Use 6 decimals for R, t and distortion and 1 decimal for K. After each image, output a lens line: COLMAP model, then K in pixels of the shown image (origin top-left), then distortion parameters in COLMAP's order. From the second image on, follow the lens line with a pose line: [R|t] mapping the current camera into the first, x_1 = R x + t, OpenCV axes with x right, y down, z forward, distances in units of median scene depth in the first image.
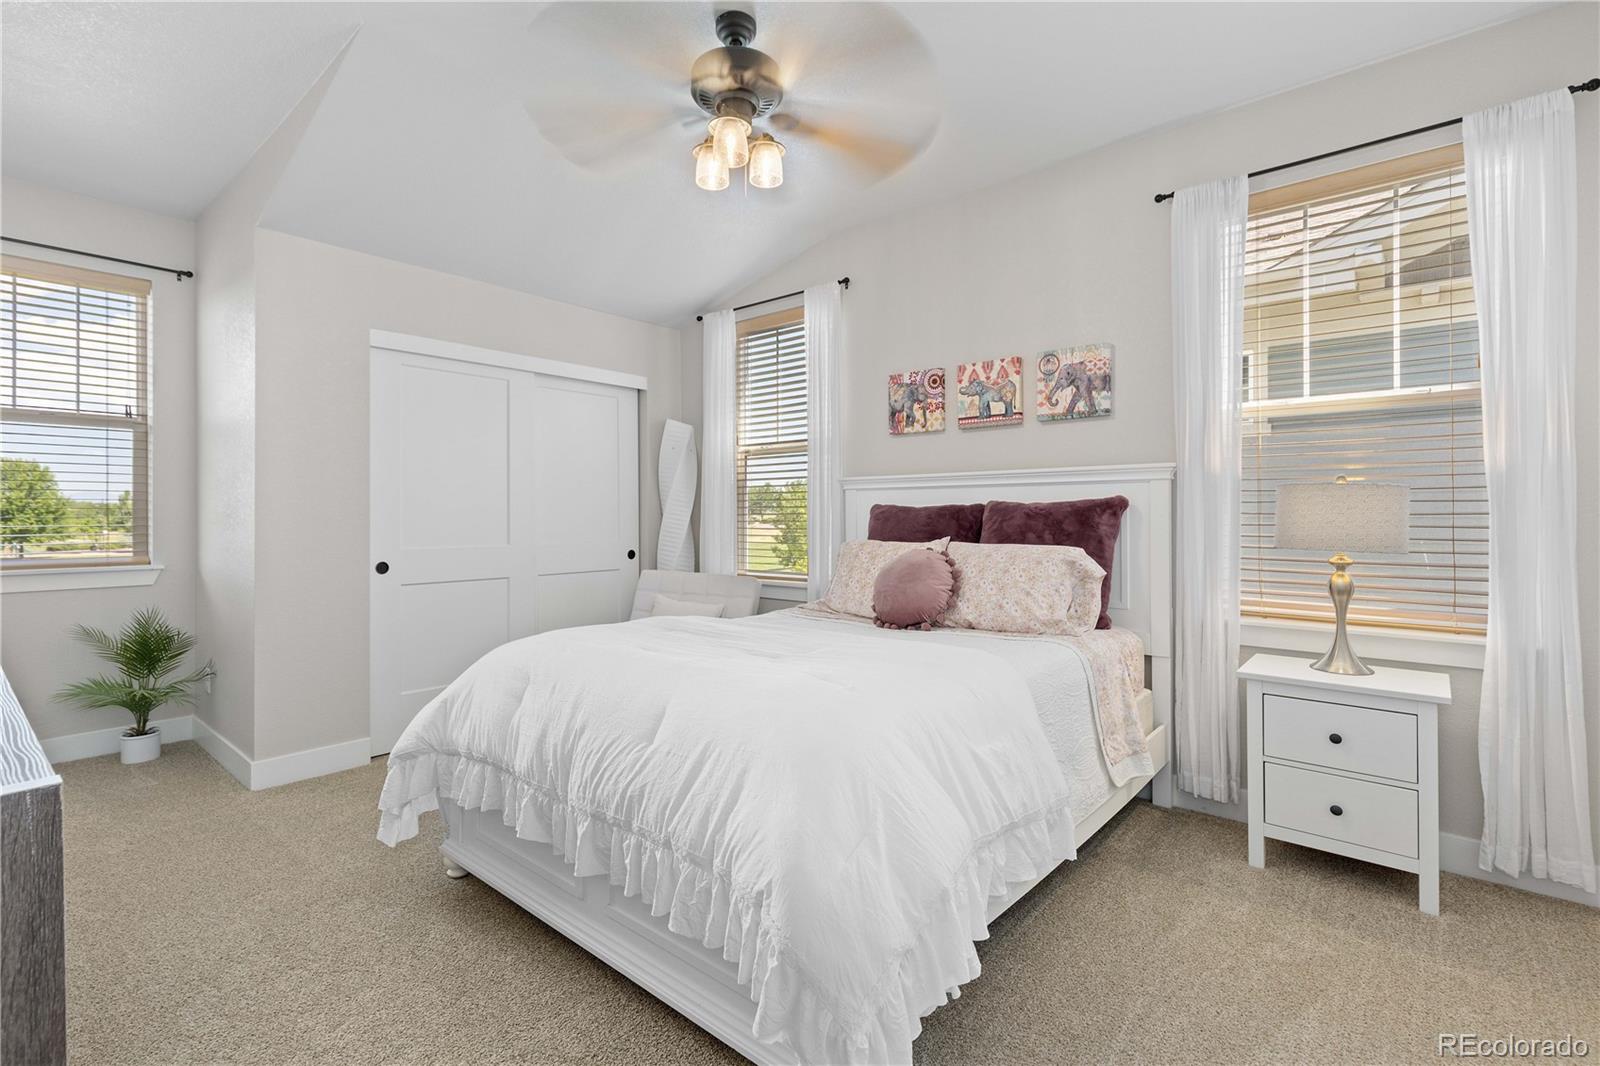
lens RADIAL K [[728.1, 0, 790.4], [0, 728.1, 529.3], [0, 0, 1]] dist [0.010602, -0.002743]
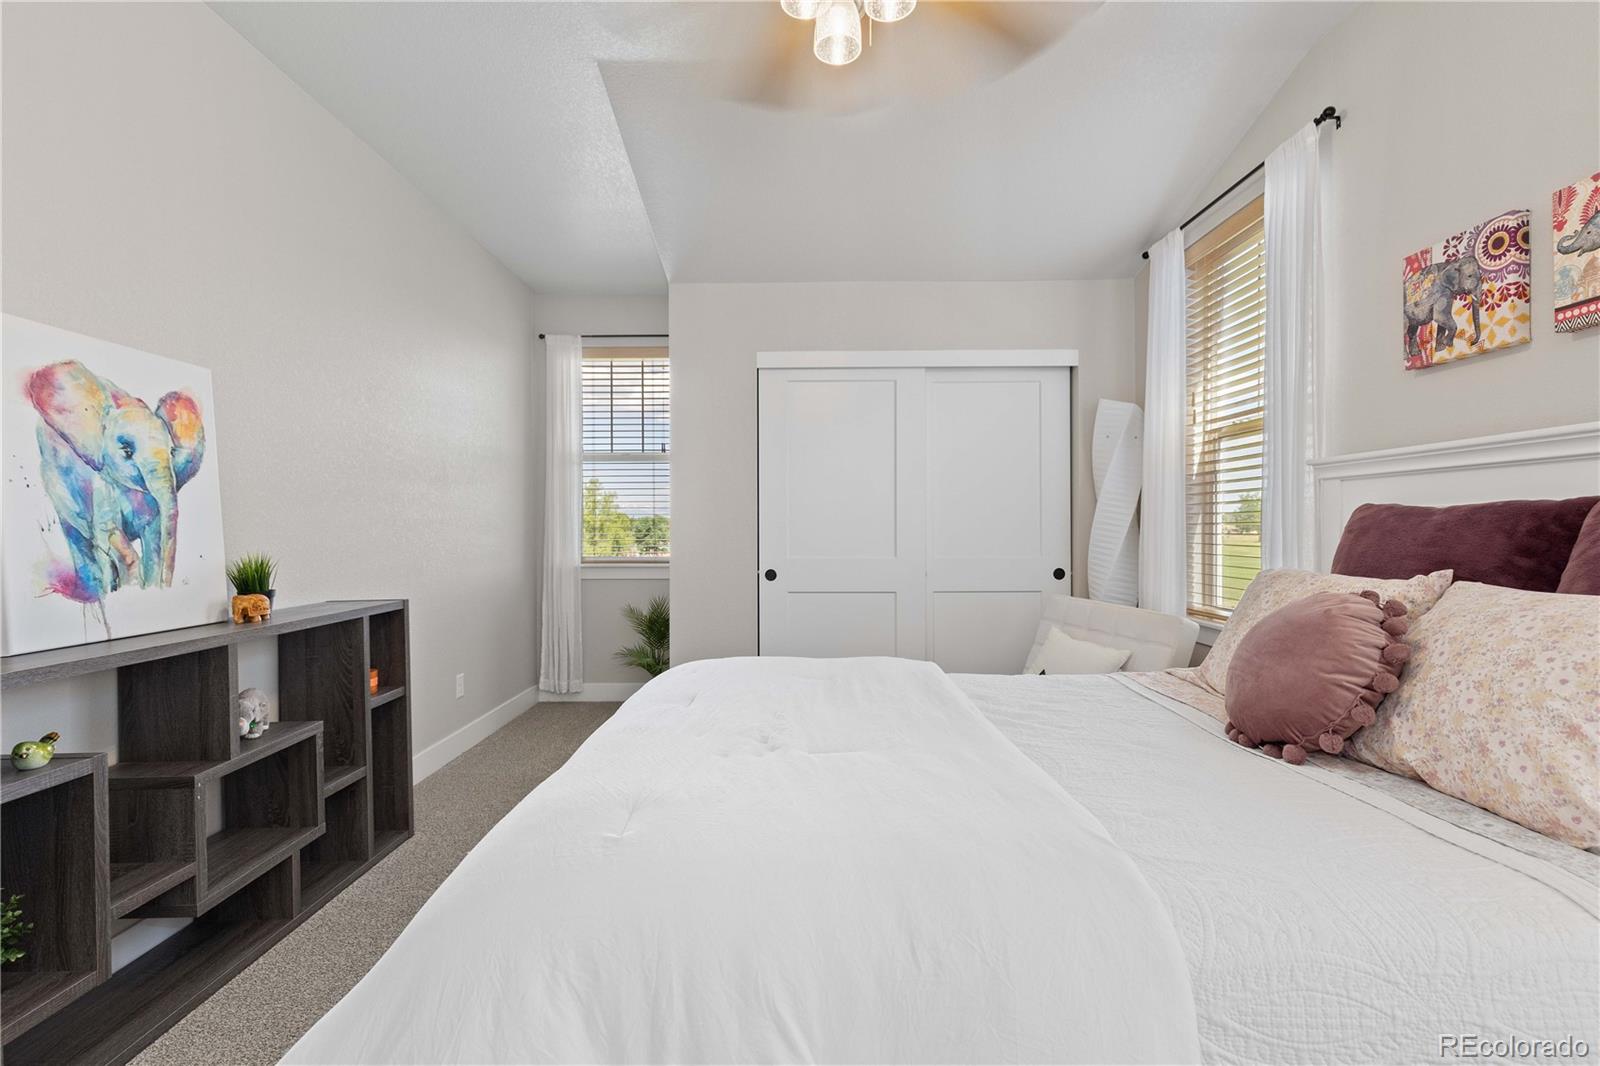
lens RADIAL K [[728.1, 0, 790.4], [0, 728.1, 529.3], [0, 0, 1]] dist [0.010602, -0.002743]
pose [[0.633437, 0.003340, -0.773787, 0.273987], [-0.014986, 0.999856, -0.007952, -0.005153], [0.773649, 0.016633, 0.633396, 0.337250]]
